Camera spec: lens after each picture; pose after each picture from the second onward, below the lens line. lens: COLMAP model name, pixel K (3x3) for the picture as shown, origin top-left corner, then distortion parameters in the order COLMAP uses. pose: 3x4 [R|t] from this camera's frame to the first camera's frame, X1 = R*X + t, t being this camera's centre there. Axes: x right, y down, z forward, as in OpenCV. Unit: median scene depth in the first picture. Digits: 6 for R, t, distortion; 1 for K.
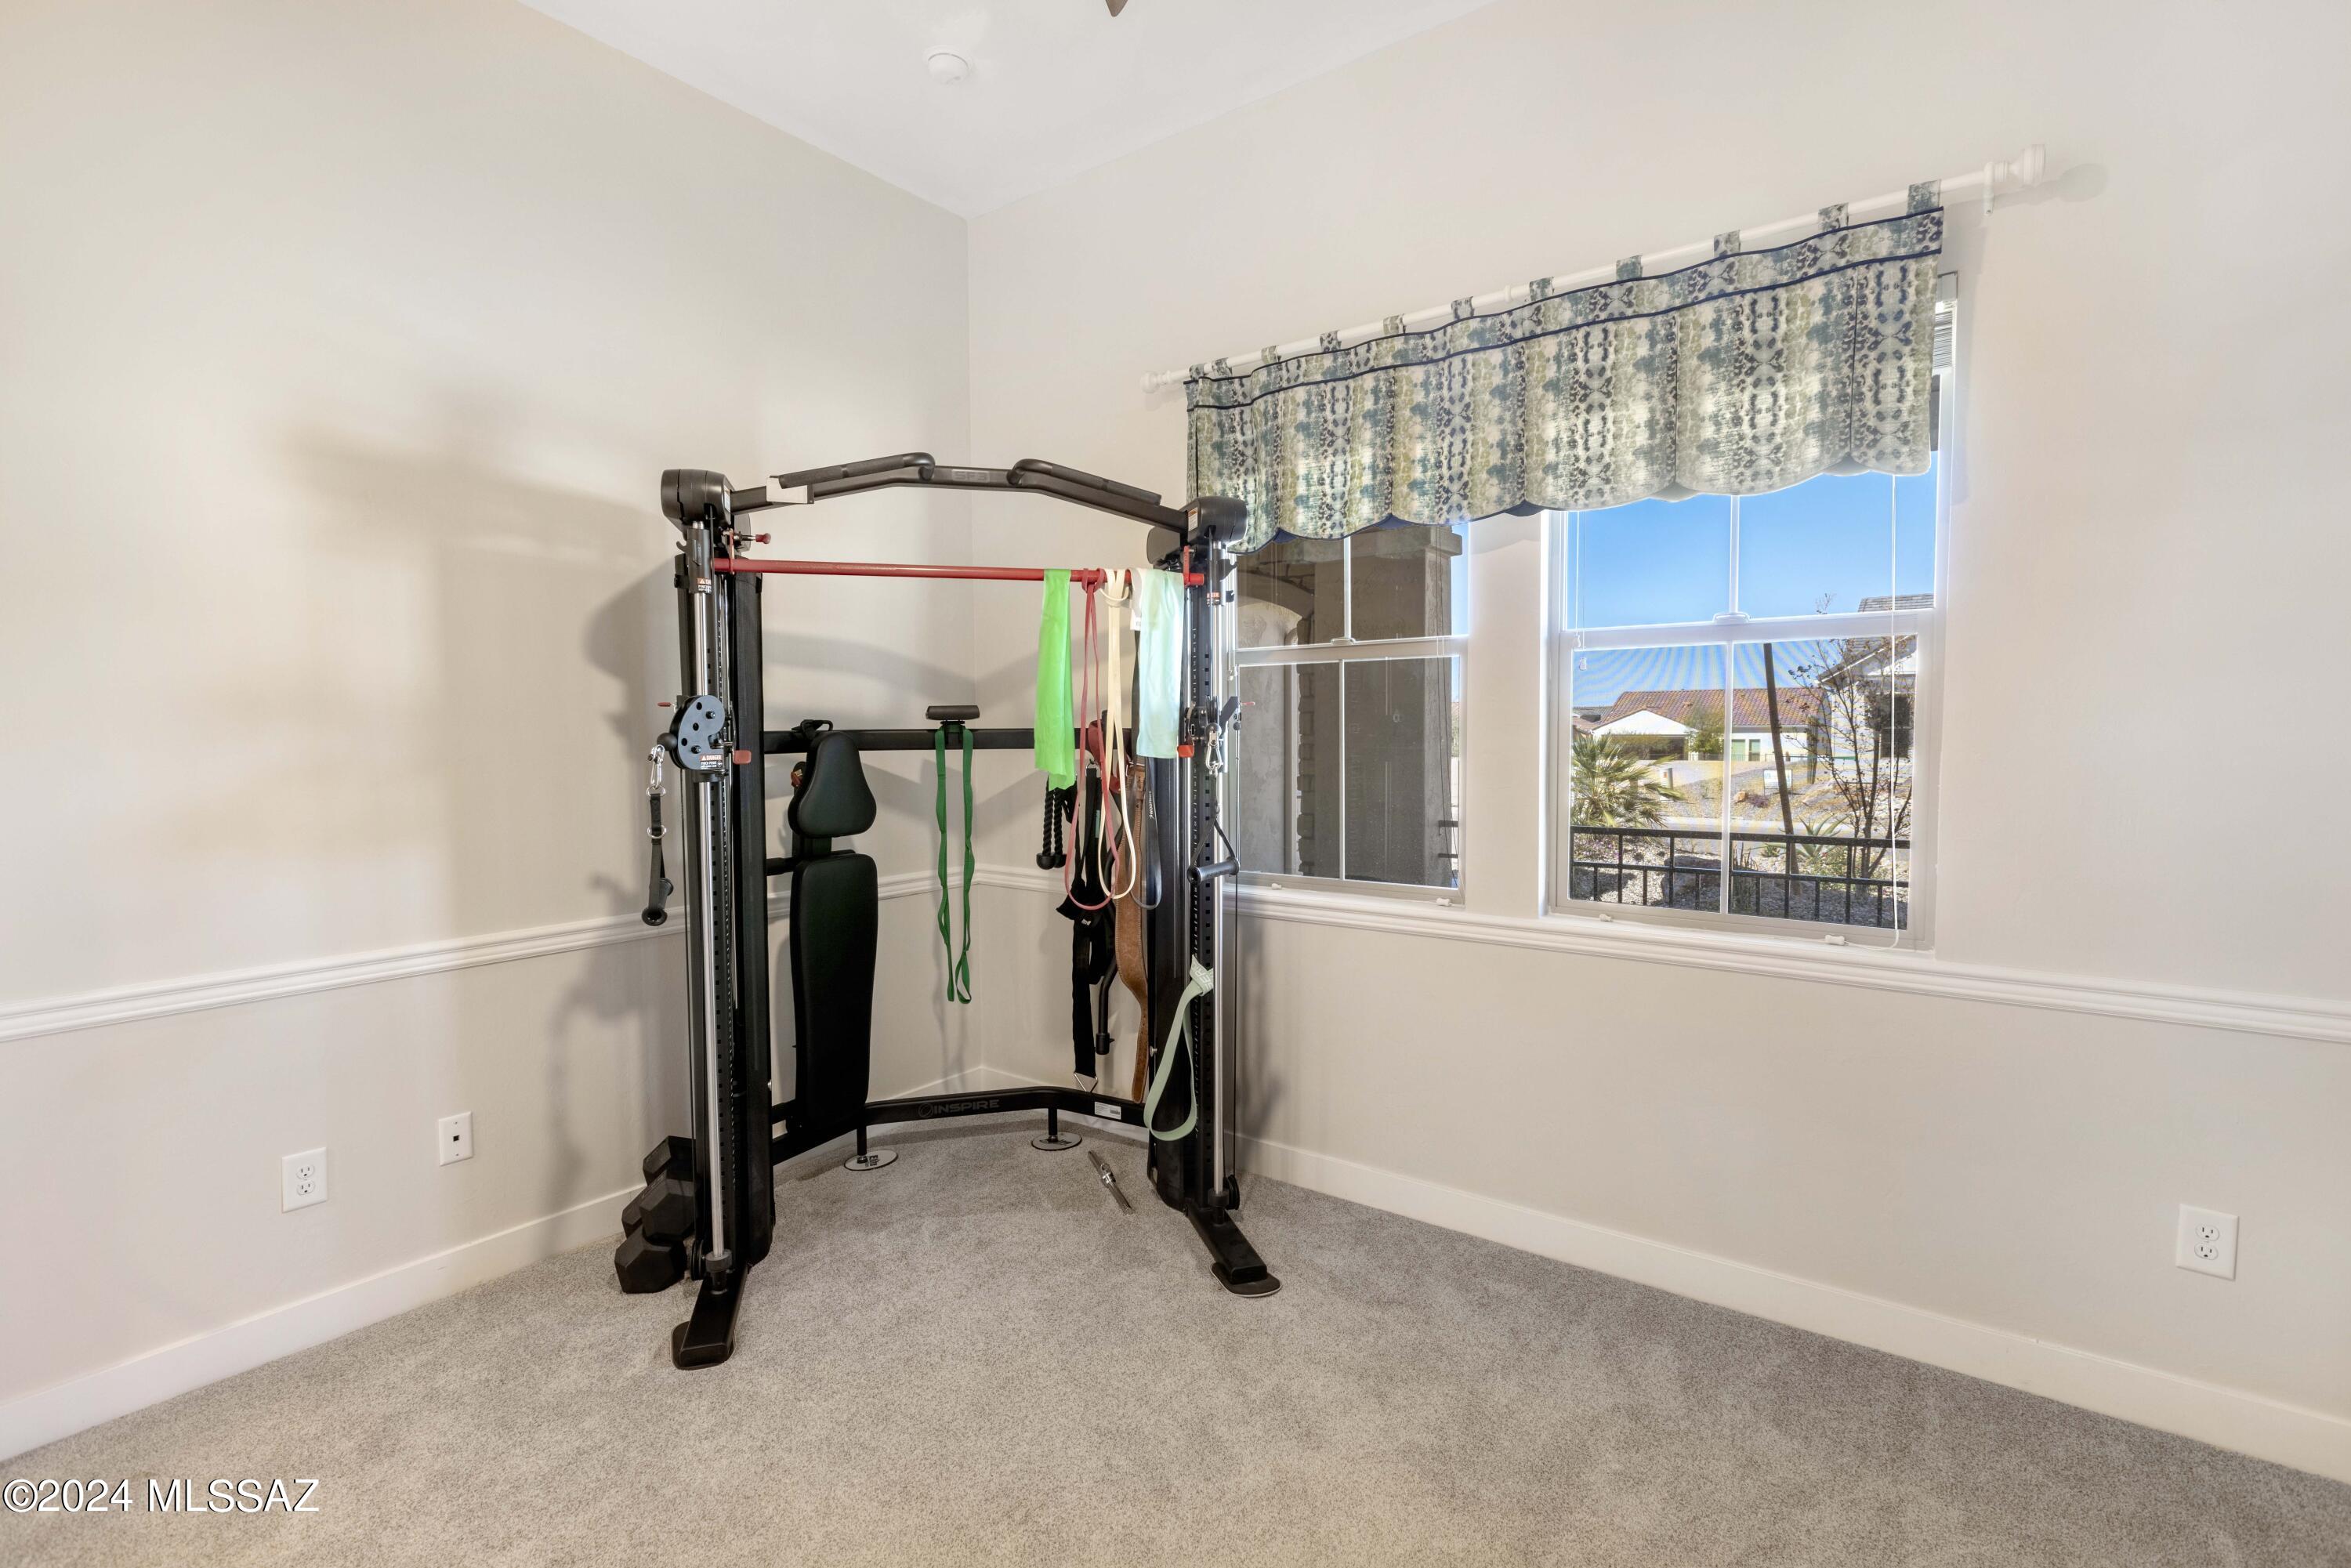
lens RADIAL K [[1124.2, 0, 1132.5], [0, 1124.2, 752.3], [0, 0, 1]] dist [0.000581, 0.000275]
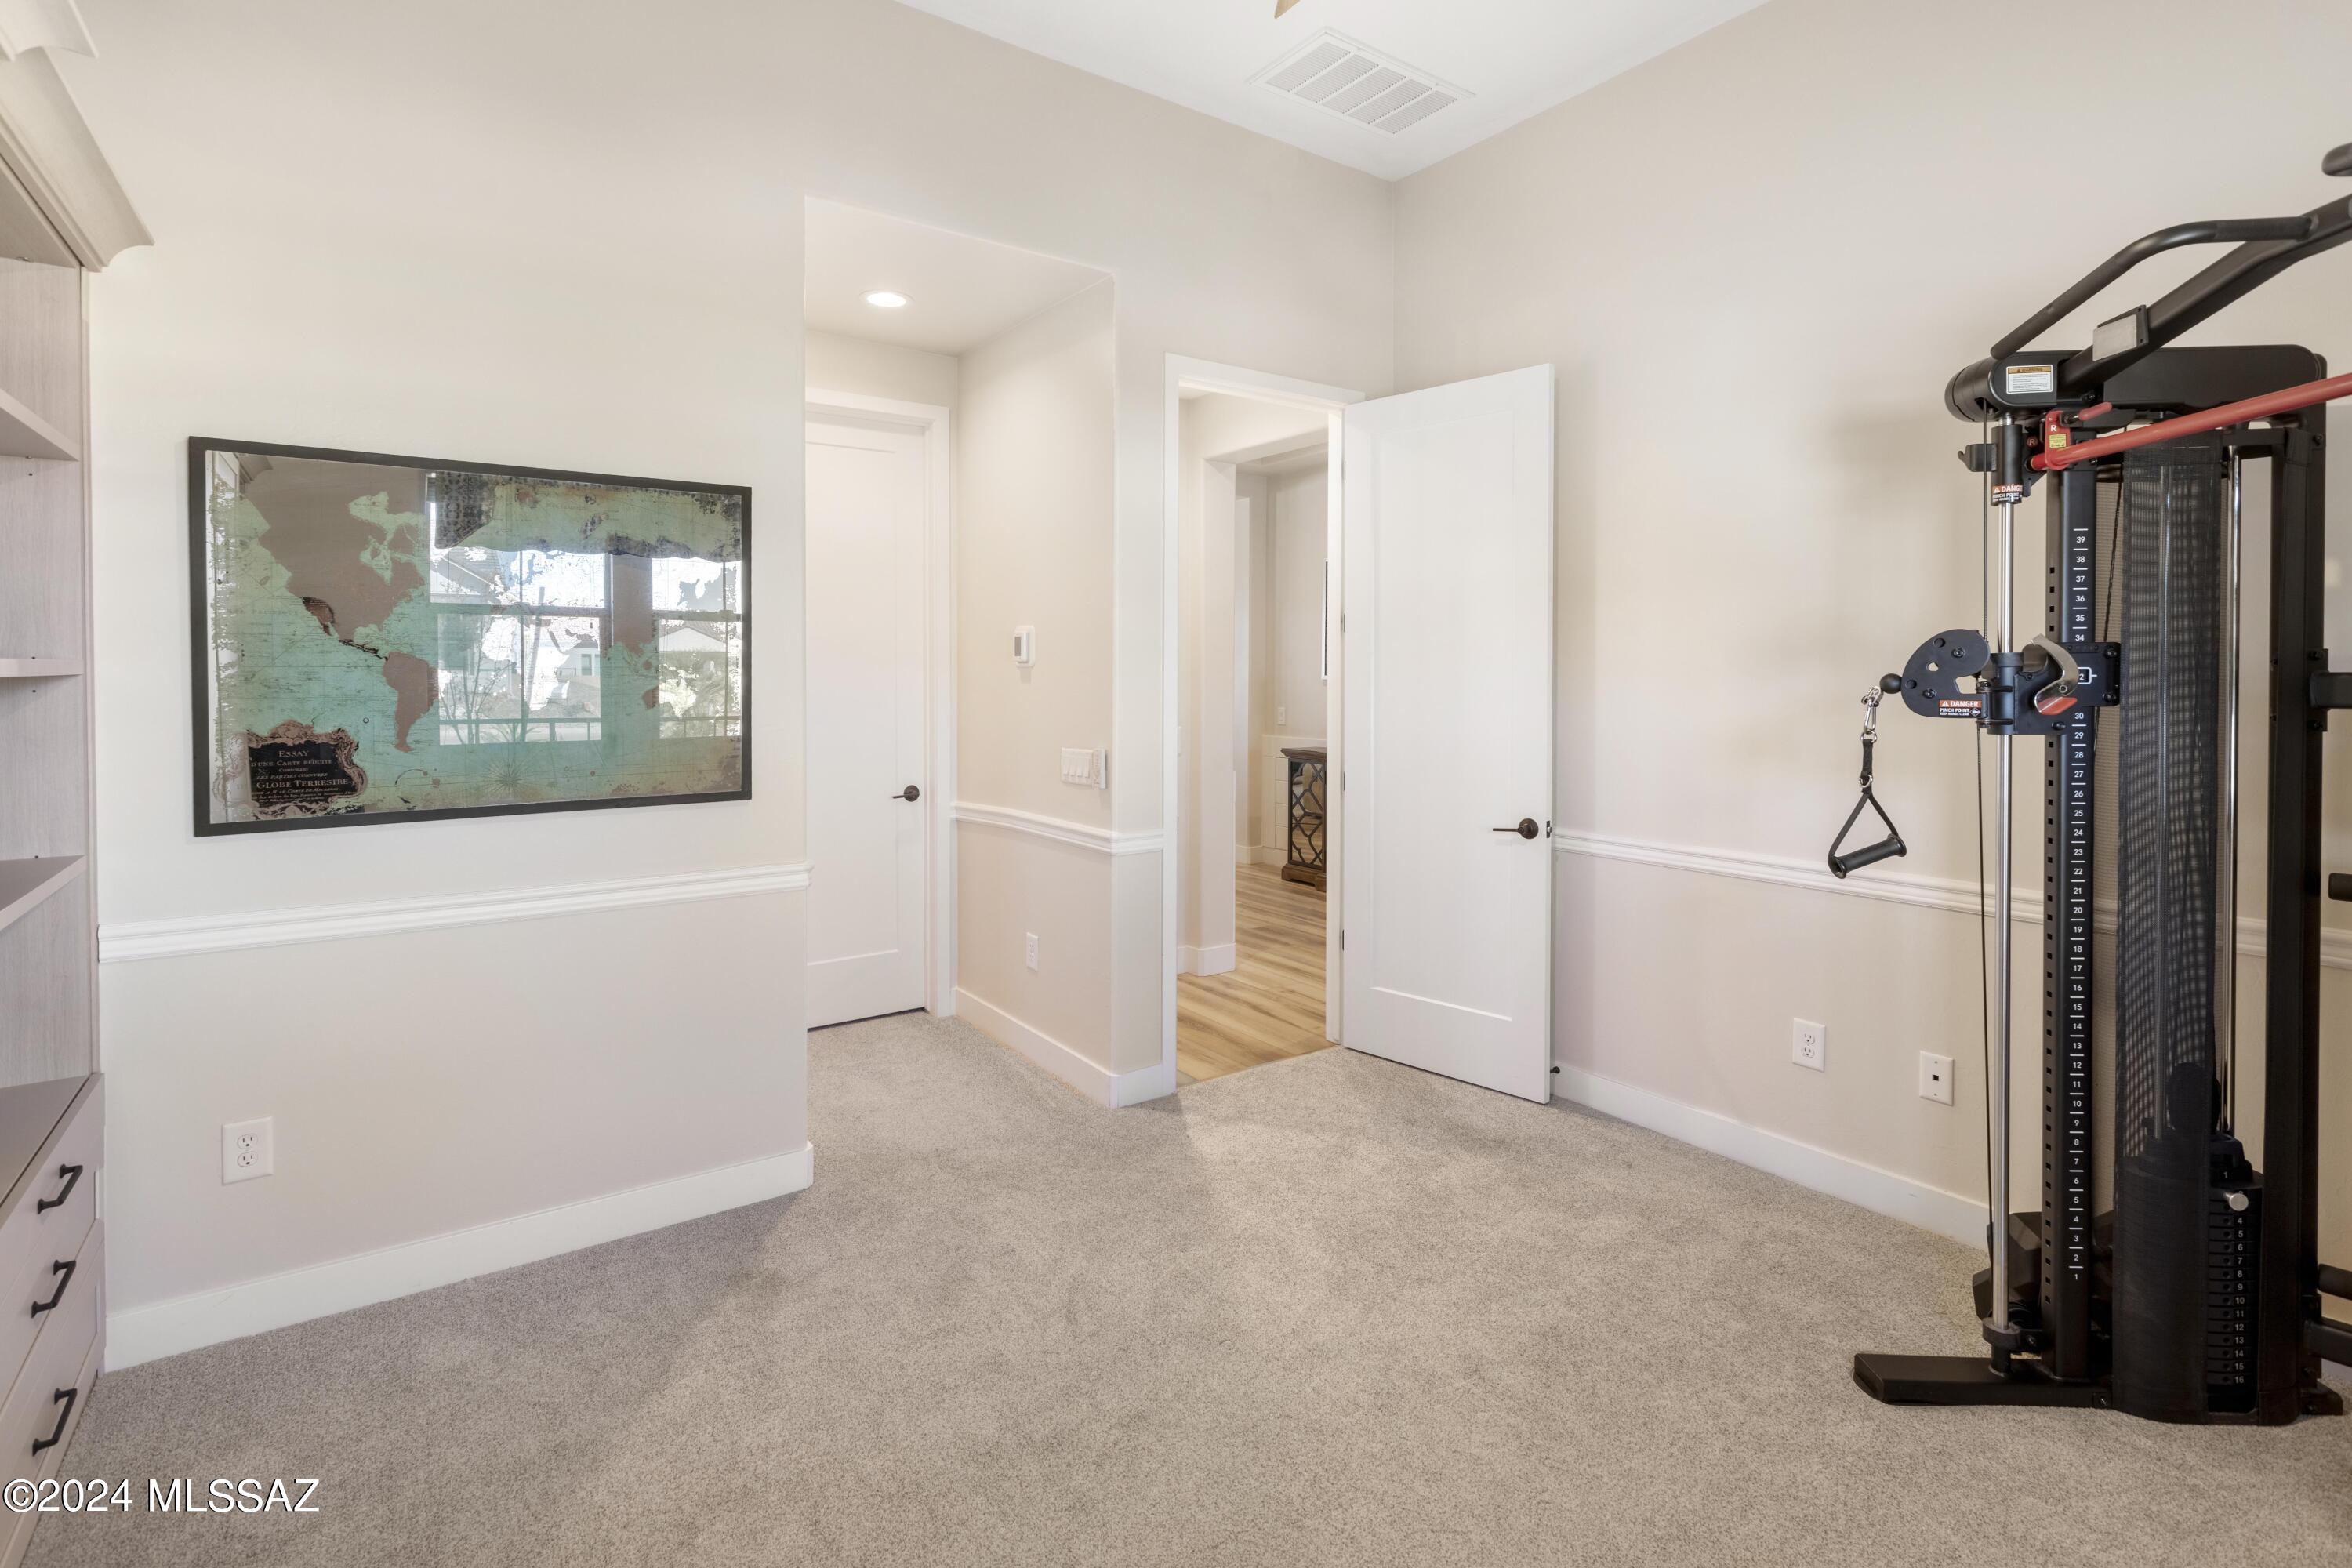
lens RADIAL K [[1124.7, 0, 1133.0], [0, 1124.7, 752.3], [0, 0, 1]] dist [0.000581, 0.000275]
pose [[-0.303869, 0.087895, -0.948651, 0.639799], [-0.019568, 0.994949, 0.098452, -0.028185], [0.952513, 0.048479, -0.300615, 0.756080]]
